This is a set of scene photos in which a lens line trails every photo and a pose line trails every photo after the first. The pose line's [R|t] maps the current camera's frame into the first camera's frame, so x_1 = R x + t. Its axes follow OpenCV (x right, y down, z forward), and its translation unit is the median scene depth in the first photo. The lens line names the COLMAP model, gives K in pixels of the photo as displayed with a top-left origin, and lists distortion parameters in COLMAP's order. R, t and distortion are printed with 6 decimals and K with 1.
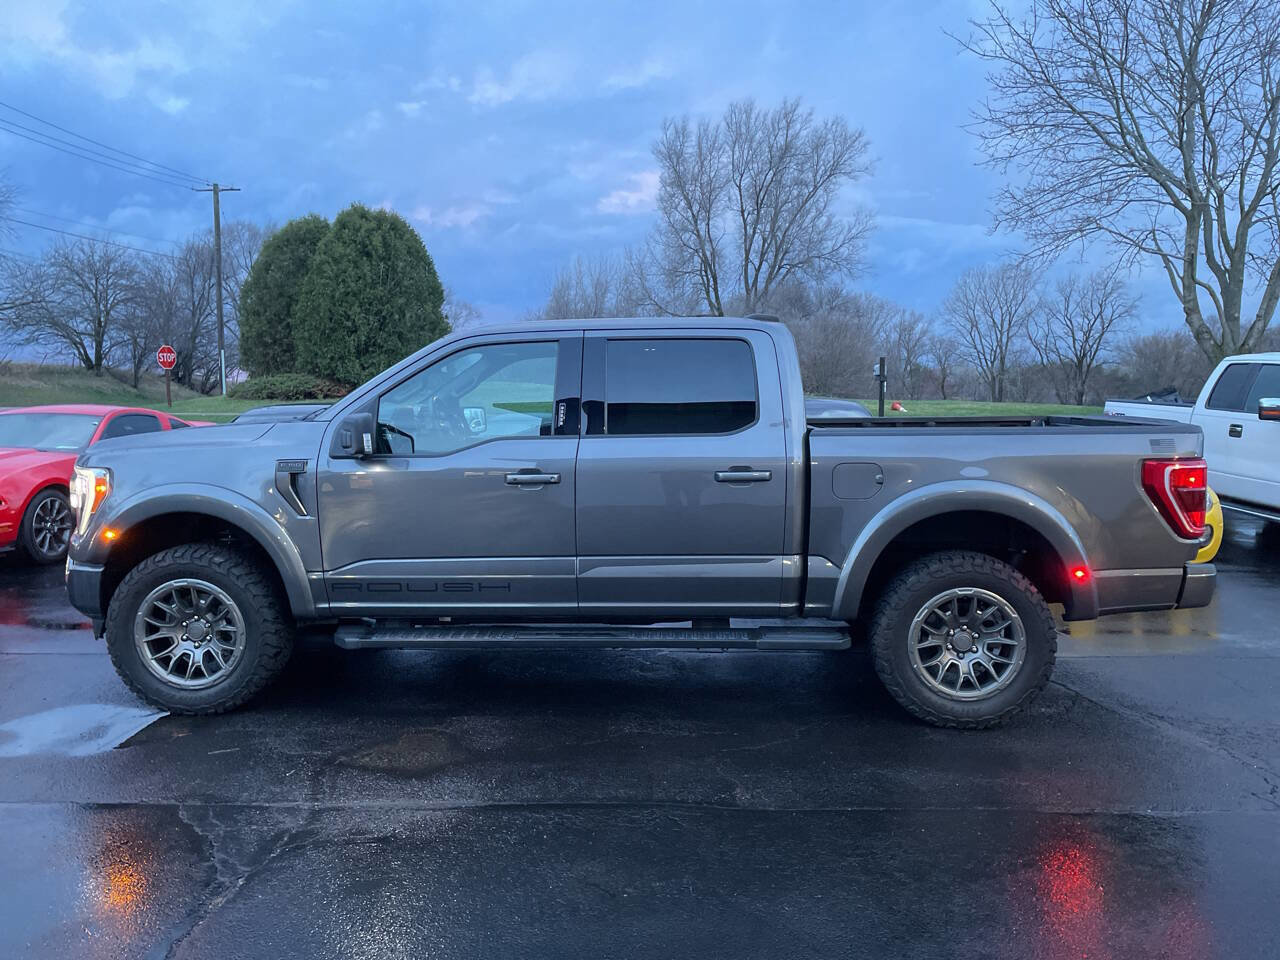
lens RADIAL K [[966.9, 0, 644.8], [0, 966.9, 479.9], [0, 0, 1]] dist [0.100892, -0.130062]
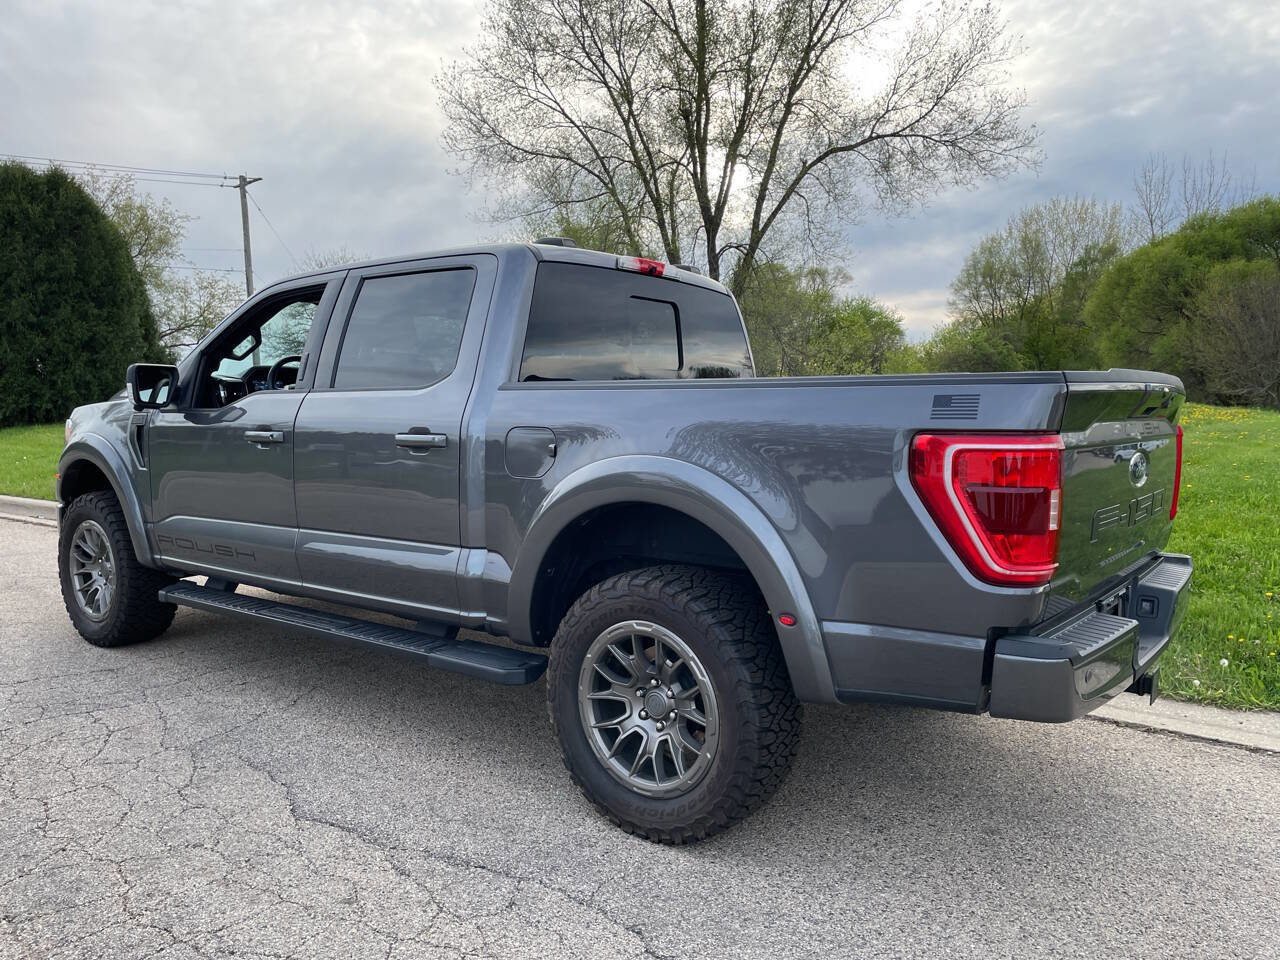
lens RADIAL K [[966.9, 0, 644.8], [0, 966.9, 479.9], [0, 0, 1]] dist [0.100892, -0.130062]
pose [[0.812097, 0.052147, -0.581188, 0.670876], [-0.066300, 0.997795, -0.003114, 0.017761], [0.579744, 0.041062, 0.813764, 0.448388]]
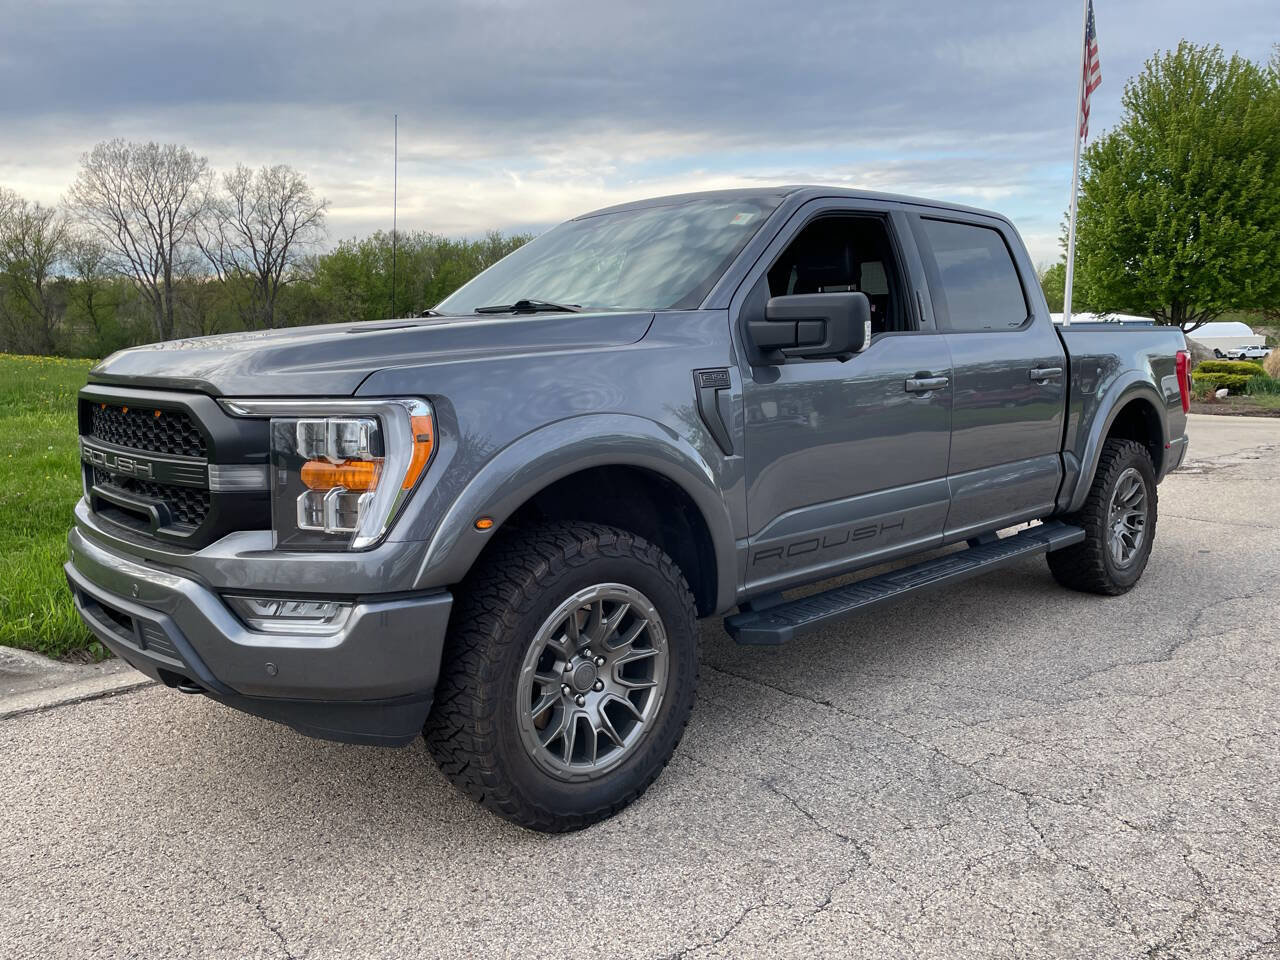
lens RADIAL K [[966.9, 0, 644.8], [0, 966.9, 479.9], [0, 0, 1]] dist [0.100892, -0.130062]
pose [[0.689064, -0.100333, 0.717721, -0.830069], [0.075290, 0.994922, 0.066801, 0.005955], [-0.720779, 0.008007, 0.693119, 0.586365]]
